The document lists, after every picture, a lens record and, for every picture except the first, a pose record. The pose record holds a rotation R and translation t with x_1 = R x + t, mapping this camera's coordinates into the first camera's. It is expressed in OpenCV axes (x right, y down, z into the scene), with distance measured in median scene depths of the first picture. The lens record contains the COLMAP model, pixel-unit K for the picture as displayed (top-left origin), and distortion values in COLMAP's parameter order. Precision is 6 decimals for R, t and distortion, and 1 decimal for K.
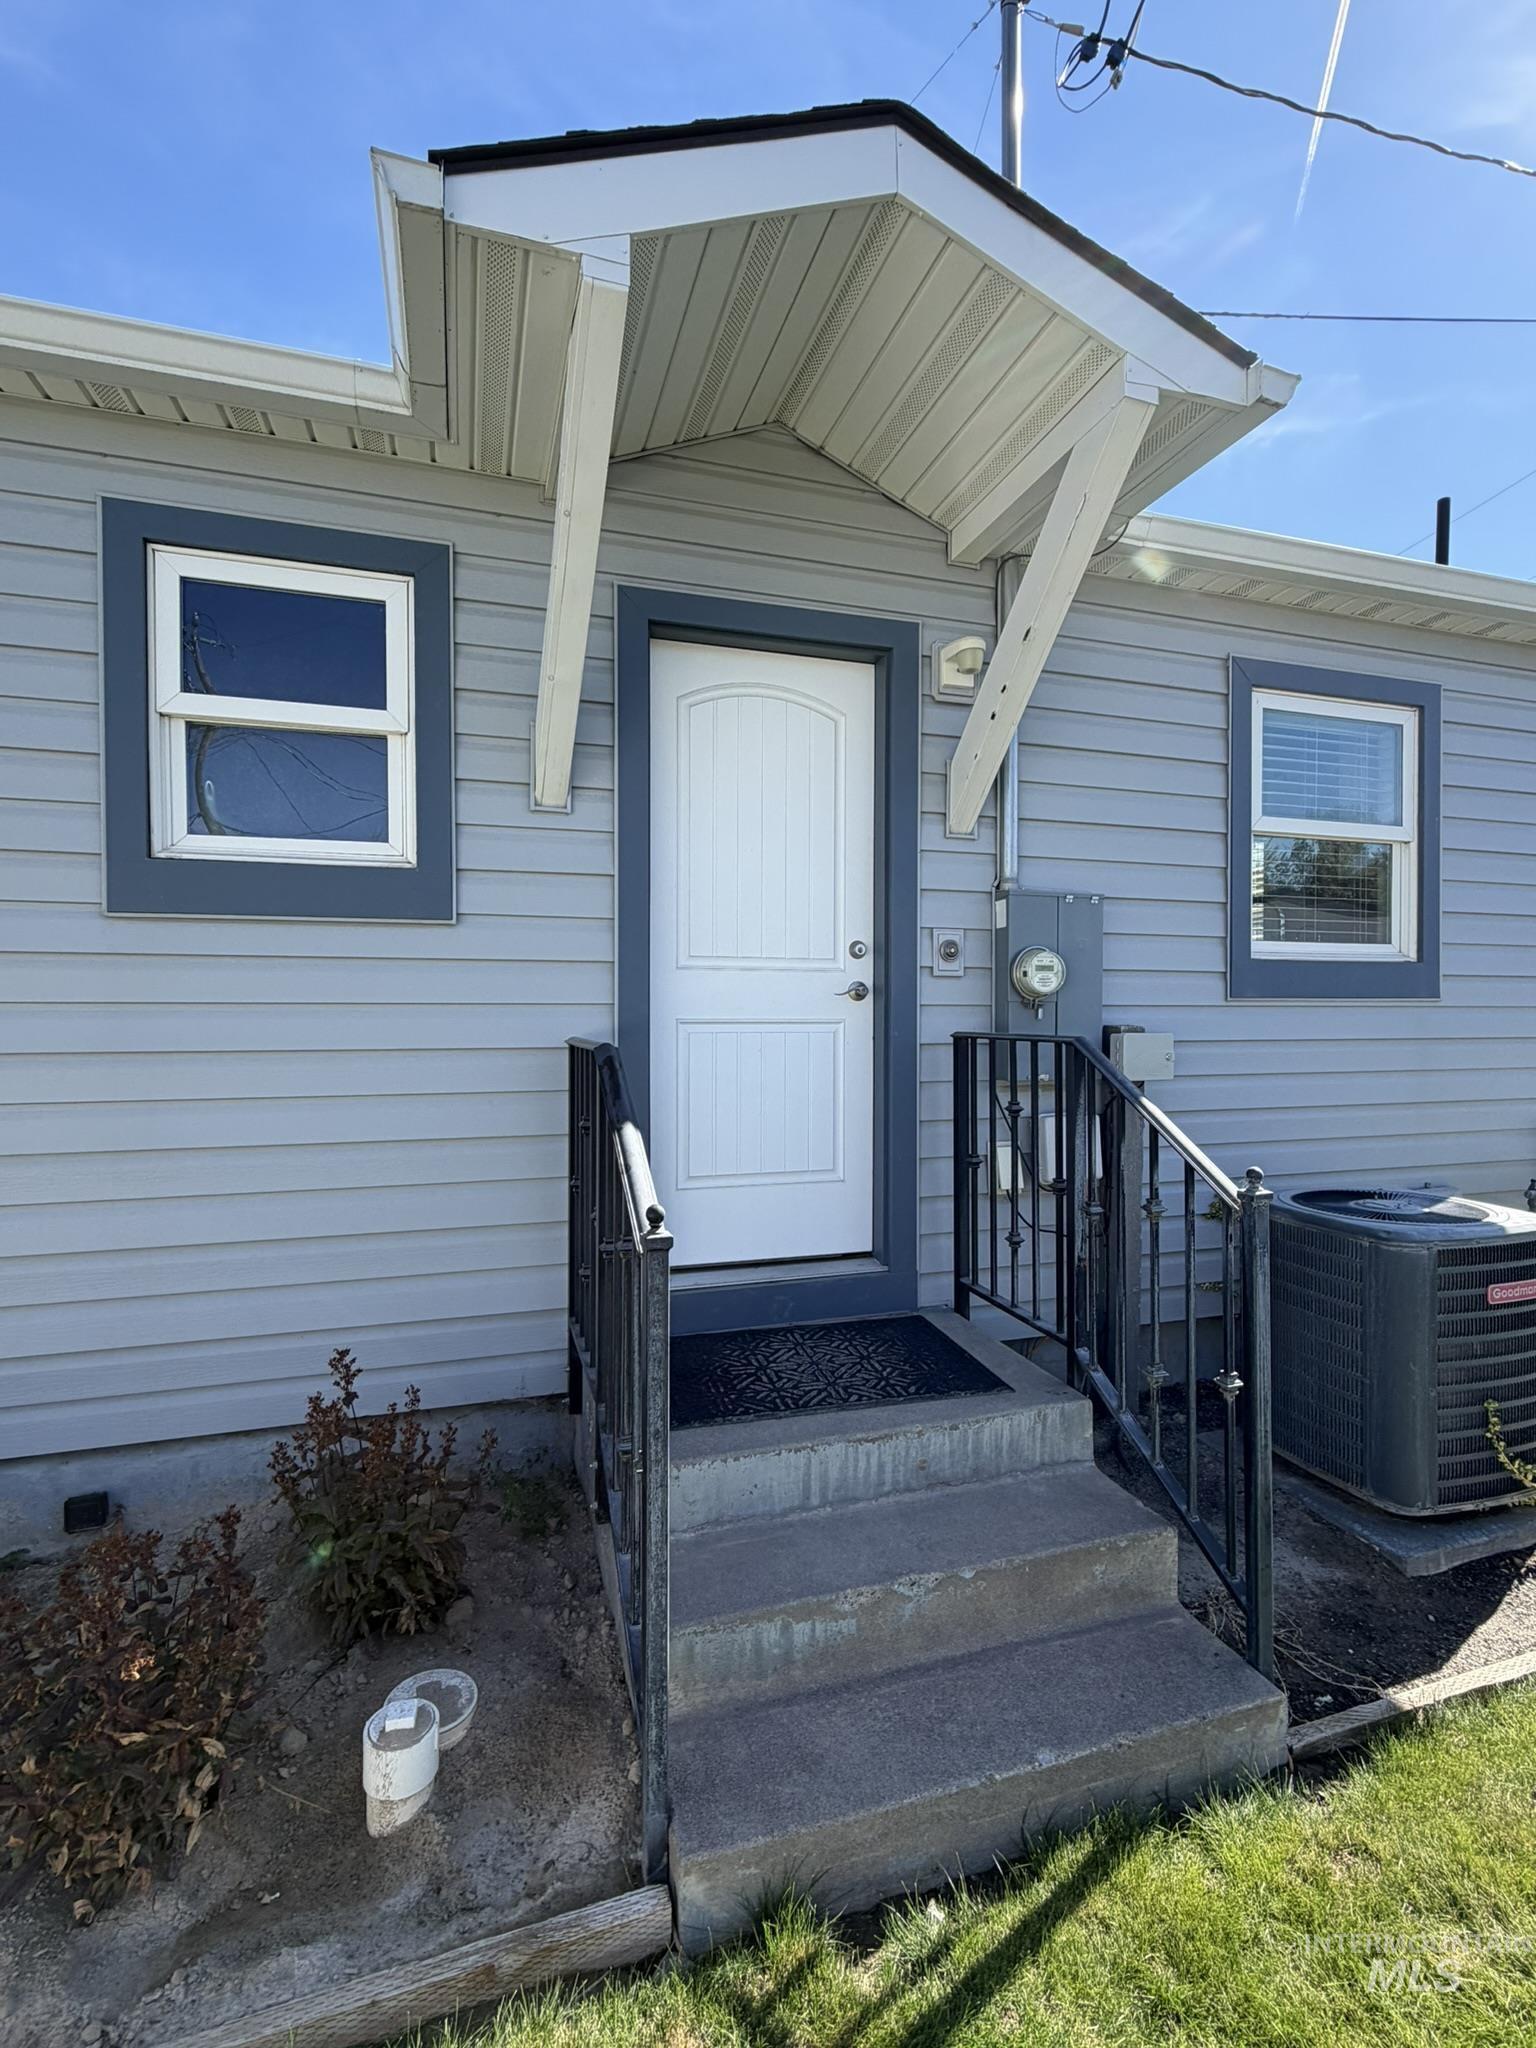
lens RADIAL K [[941.6, 0, 768.0], [0, 941.6, 1024.0], [0, 0, 1]] dist [0.000934, 0.000086]
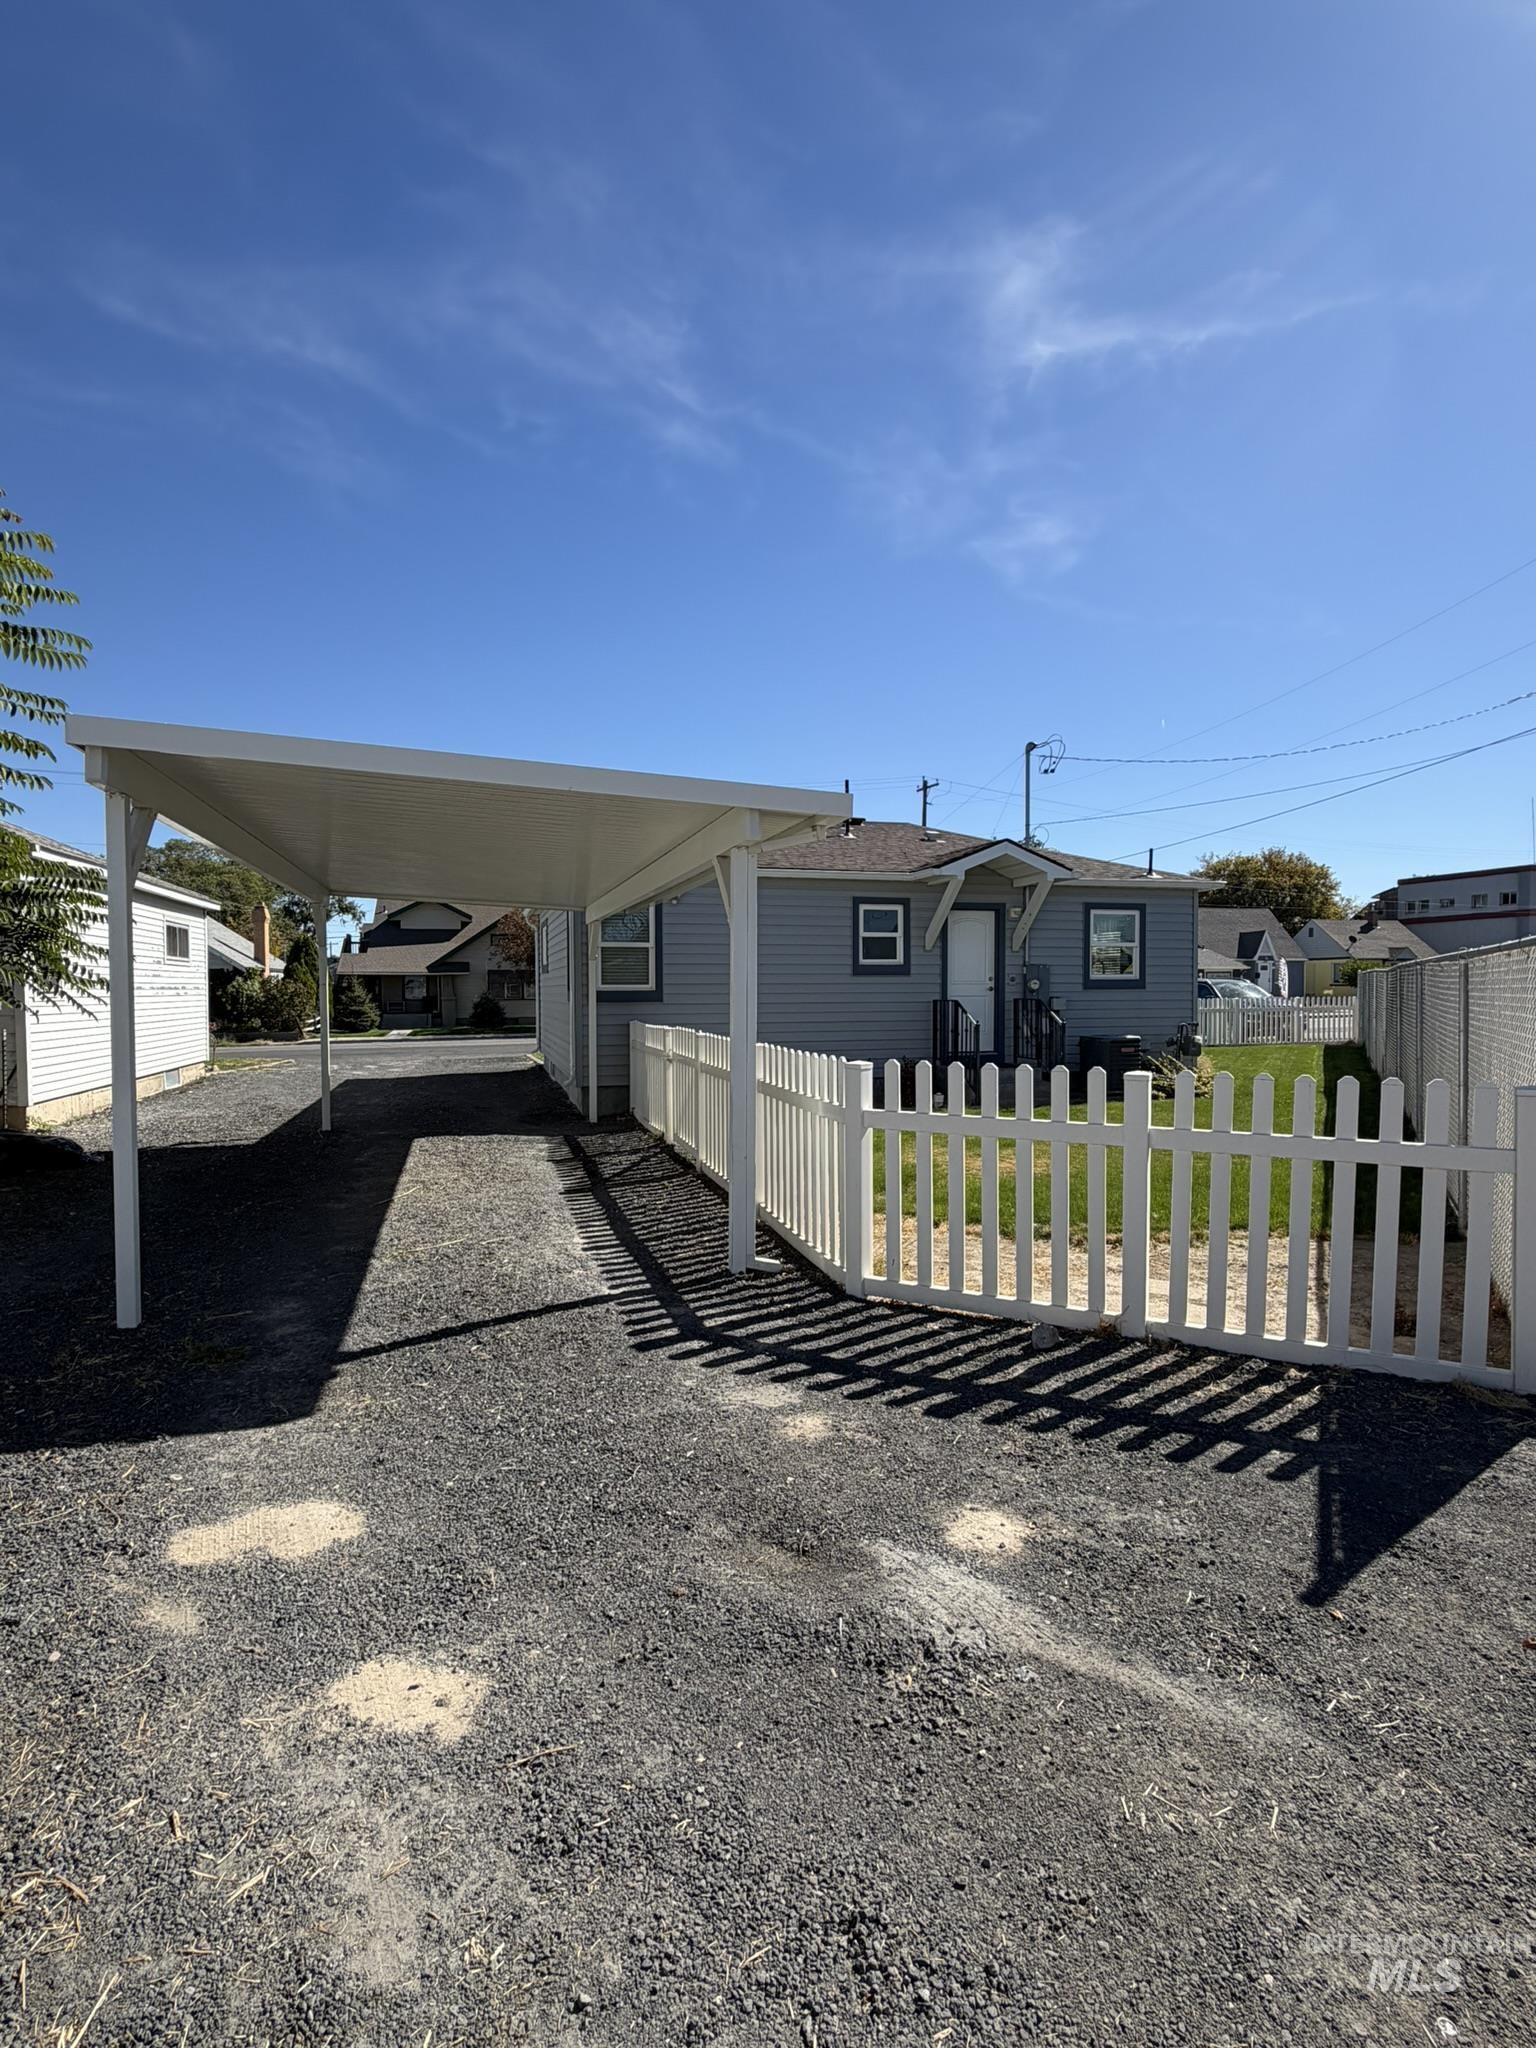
lens RADIAL K [[1001.2, 0, 768.0], [0, 1001.2, 1024.0], [0, 0, 1]] dist [0.000671, 0.000049]
pose [[0.999743, -0.002909, -0.022504, -0.856345], [0.003442, 0.999713, 0.023693, 0.013616], [0.022429, -0.023765, 0.999466, -3.750794]]
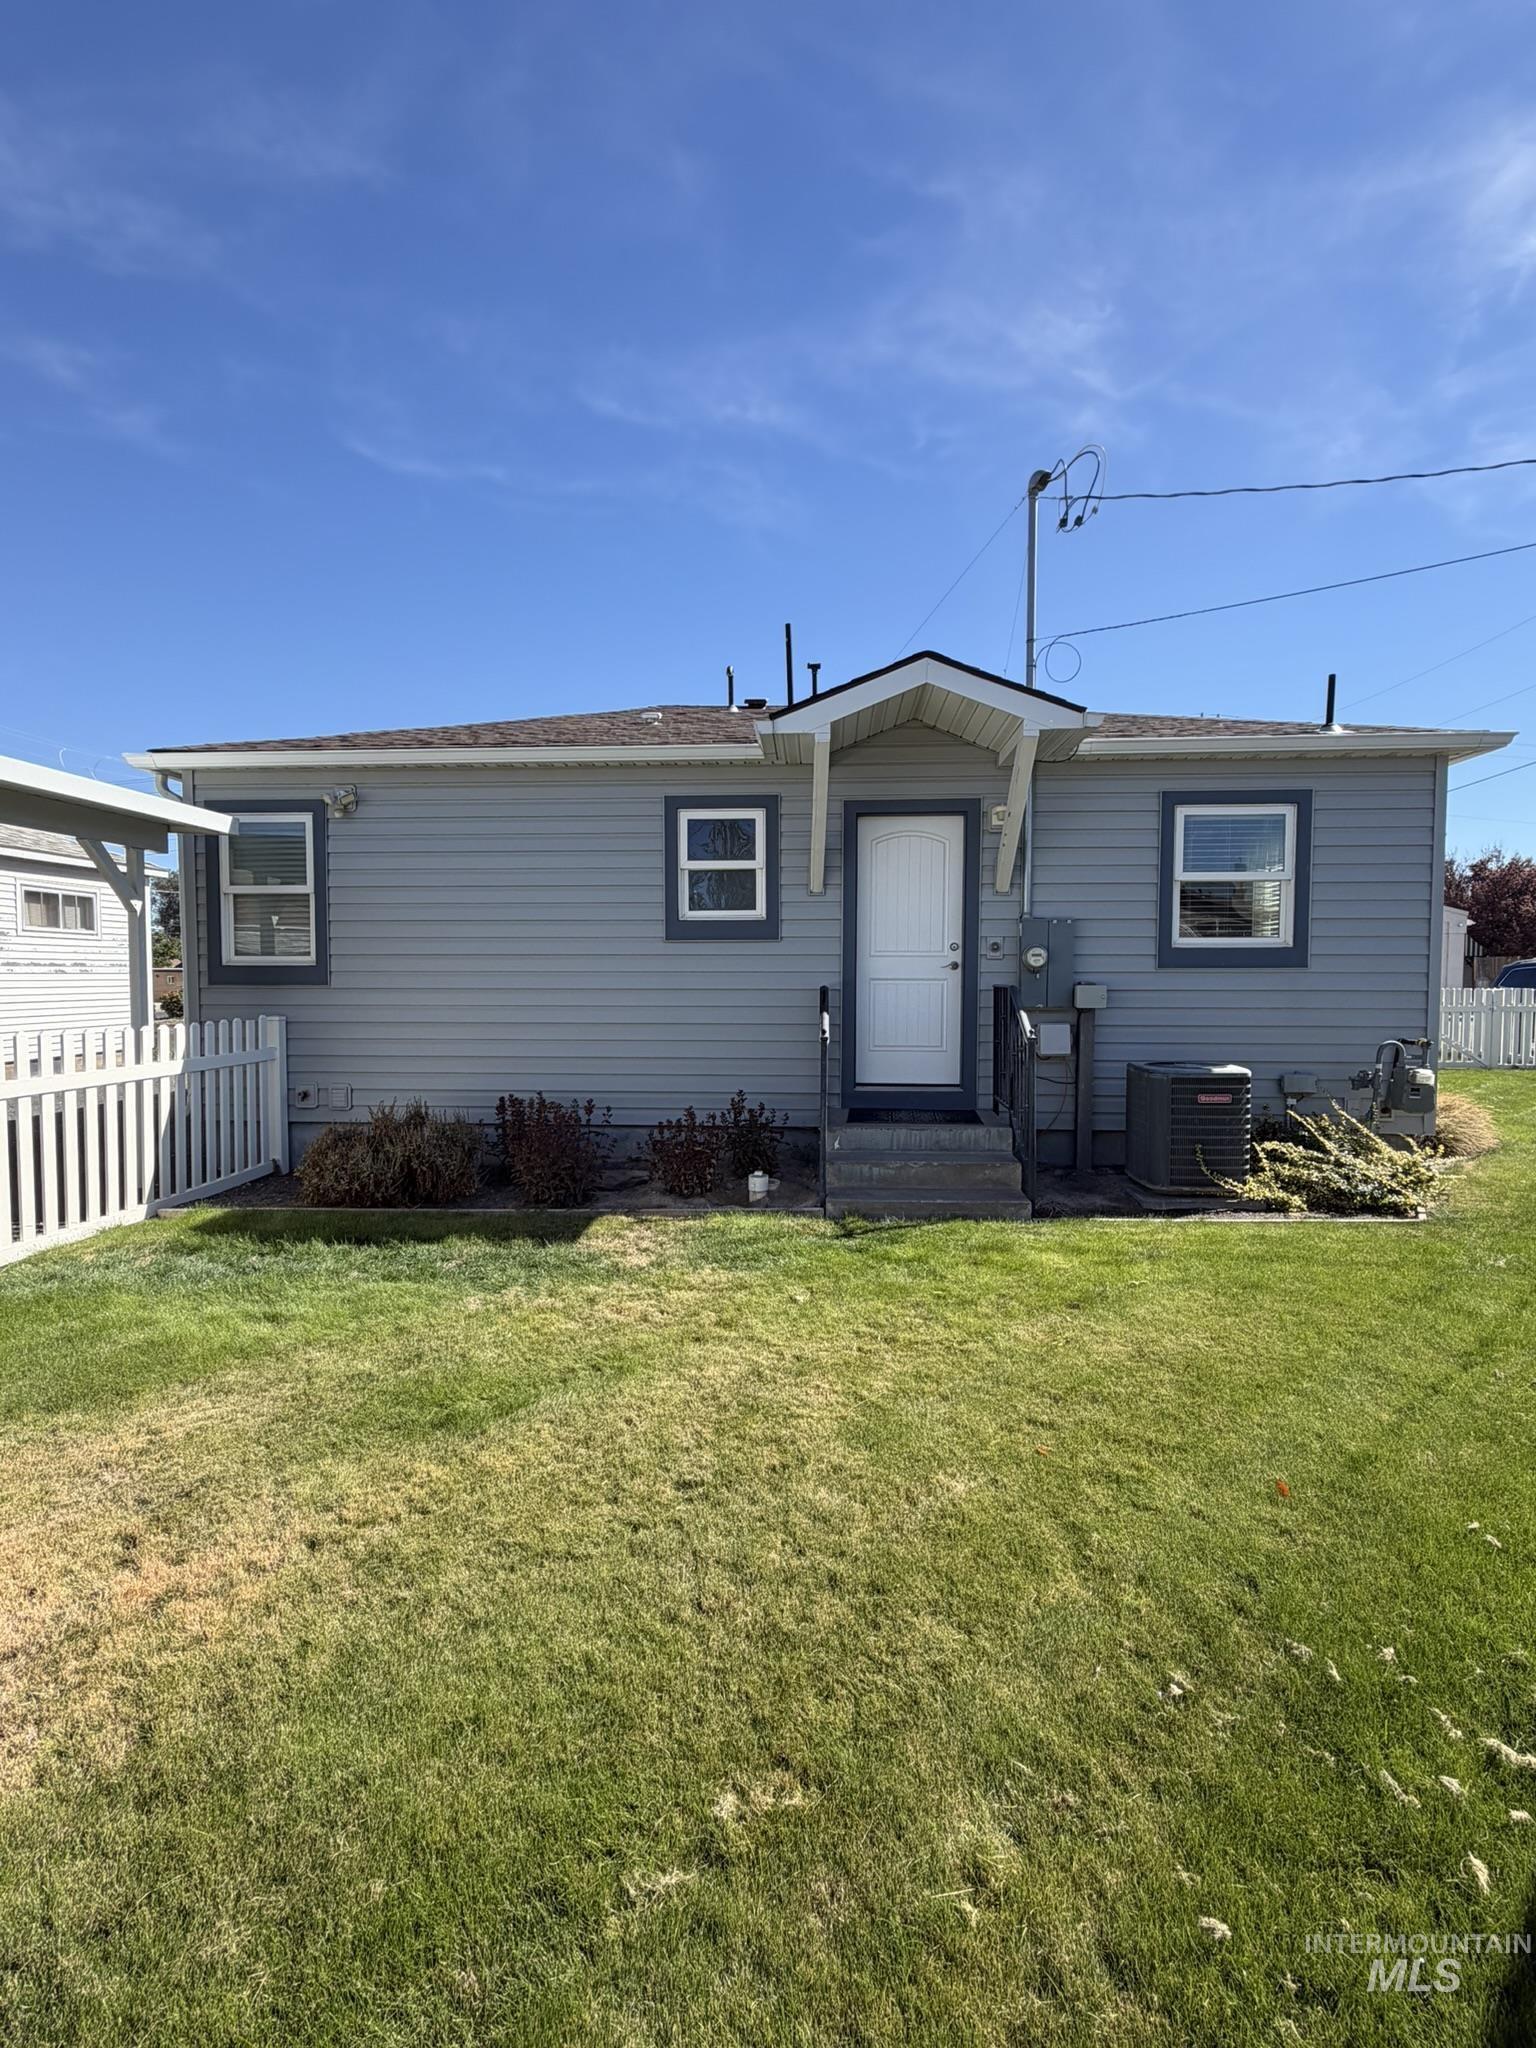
lens RADIAL K [[941.6, 0, 768.0], [0, 941.6, 1024.0], [0, 0, 1]] dist [0.000934, 0.000086]
pose [[0.934033, 0.020678, -0.356587, 0.512570], [-0.005864, 0.999076, 0.042575, 0.010559], [0.357138, -0.037675, 0.933291, -1.300930]]
